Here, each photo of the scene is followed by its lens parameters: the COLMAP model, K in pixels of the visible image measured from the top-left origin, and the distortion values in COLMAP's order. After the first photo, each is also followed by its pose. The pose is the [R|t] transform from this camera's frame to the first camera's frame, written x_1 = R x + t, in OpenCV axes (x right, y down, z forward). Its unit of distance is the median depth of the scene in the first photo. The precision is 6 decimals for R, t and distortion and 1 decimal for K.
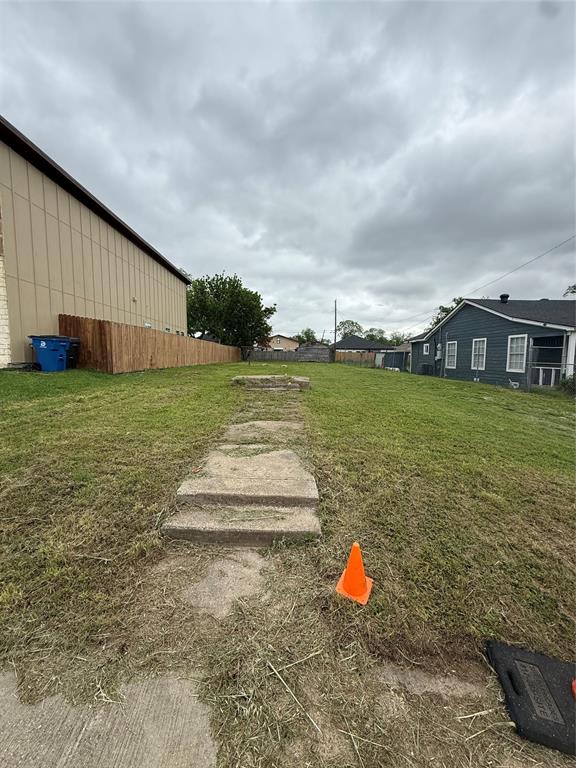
lens RADIAL K [[304.8, 0, 290.5], [0, 304.8, 382.3], [0, 0, 1]] dist [-0.001185, 0.000418]
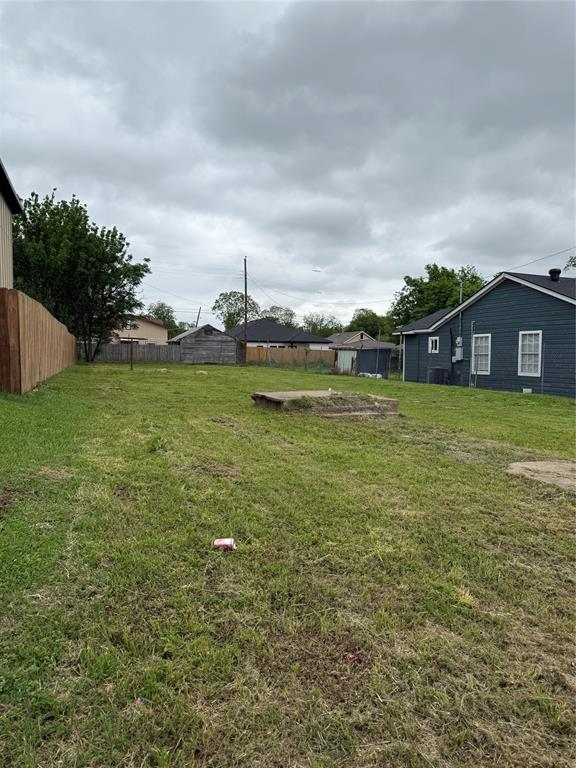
lens RADIAL K [[537.7, 0, 289.0], [0, 537.7, 388.9], [0, 0, 1]] dist [0.049144, -0.053758]
pose [[0.945586, -0.019420, 0.324793, -1.182831], [0.025279, 0.999585, -0.013828, -0.037170], [-0.324390, 0.021286, 0.945684, 0.073771]]
